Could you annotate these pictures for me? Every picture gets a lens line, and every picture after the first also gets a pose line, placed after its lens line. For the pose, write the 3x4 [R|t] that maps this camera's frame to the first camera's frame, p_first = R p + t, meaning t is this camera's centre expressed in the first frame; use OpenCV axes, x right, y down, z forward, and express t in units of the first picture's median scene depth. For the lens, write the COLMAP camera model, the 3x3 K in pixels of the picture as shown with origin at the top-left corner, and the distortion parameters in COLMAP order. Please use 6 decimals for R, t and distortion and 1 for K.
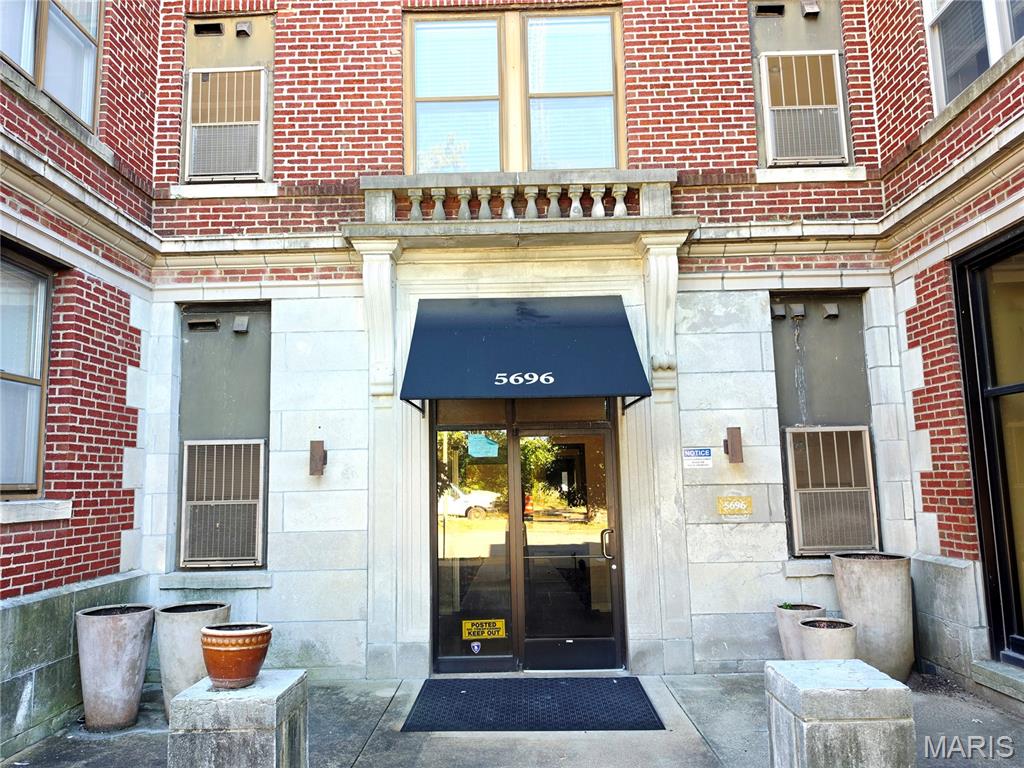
lens RADIAL K [[682.4, 0, 509.4], [0, 682.4, 378.6], [0, 0, 1]] dist [0.007364, 0.000215]
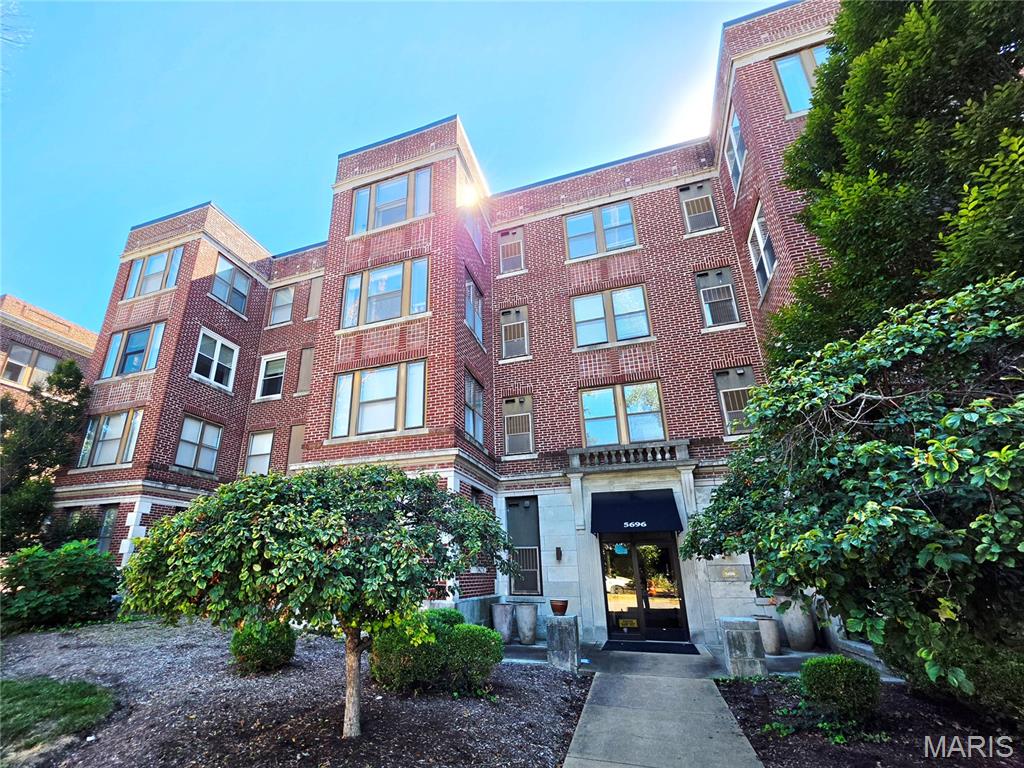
lens RADIAL K [[415.2, 0, 491.0], [0, 415.2, 430.5], [0, 0, 1]] dist [0.000224, -0.001059]
pose [[0.948967, -0.087951, -0.302862, 0.009679], [0.031968, 0.982206, -0.185067, -0.069133], [0.313750, 0.165941, 0.934893, -0.718114]]
